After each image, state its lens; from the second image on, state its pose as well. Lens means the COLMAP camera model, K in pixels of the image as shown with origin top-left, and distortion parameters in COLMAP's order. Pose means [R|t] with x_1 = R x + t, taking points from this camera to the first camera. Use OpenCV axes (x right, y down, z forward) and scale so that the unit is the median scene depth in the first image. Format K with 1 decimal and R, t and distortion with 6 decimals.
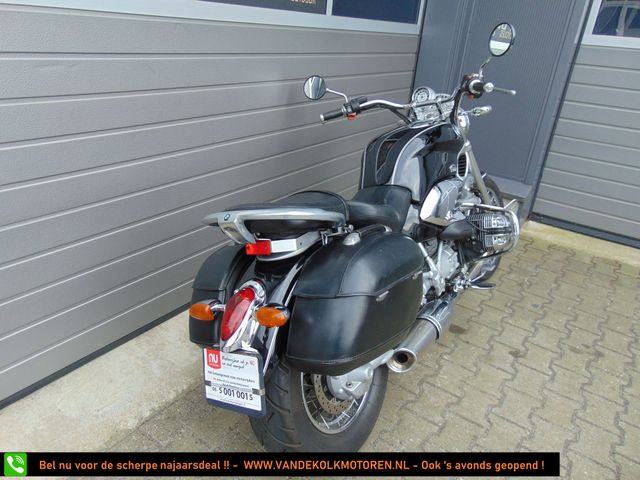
lens RADIAL K [[477.4, 0, 318.9], [0, 477.4, 241.6], [0, 0, 1]] dist [-0.017300, 0.048576]
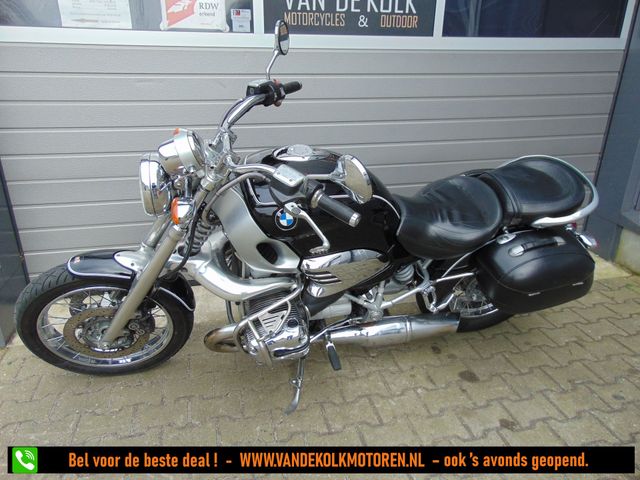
lens RADIAL K [[478.2, 0, 319.1], [0, 478.2, 240.1], [0, 0, 1]] dist [-0.015088, 0.049773]
pose [[0.746093, 0.178651, -0.641427, 0.616542], [-0.232386, 0.972623, 0.000590, 0.007319], [0.623972, 0.148618, 0.767184, 0.132583]]
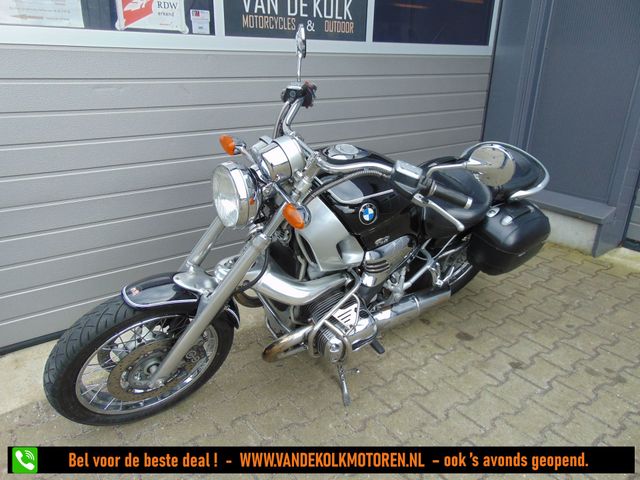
lens RADIAL K [[478.2, 0, 319.1], [0, 478.2, 240.1], [0, 0, 1]] dist [-0.015088, 0.049773]
pose [[0.944527, 0.053997, -0.323965, 0.324540], [-0.079033, 0.994776, -0.064617, 0.075478], [0.318783, 0.086637, 0.943860, -0.059027]]
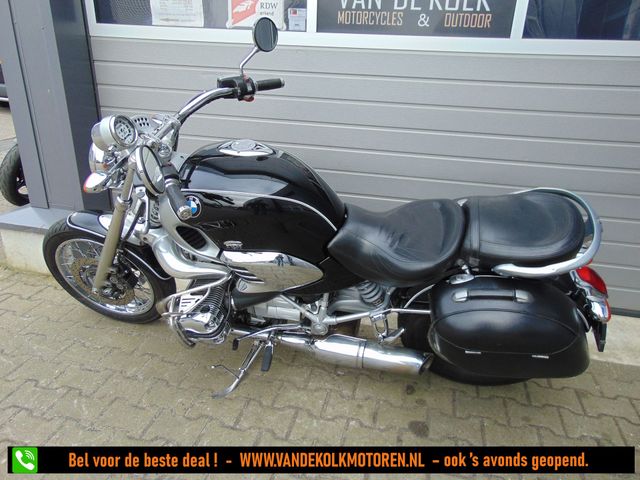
lens RADIAL K [[478.2, 0, 319.1], [0, 478.2, 240.1], [0, 0, 1]] dist [-0.015088, 0.049773]
pose [[0.366570, 0.286578, -0.885155, 0.835442], [-0.393971, 0.909687, 0.131366, -0.124266], [0.842861, 0.300570, 0.446367, 0.456478]]
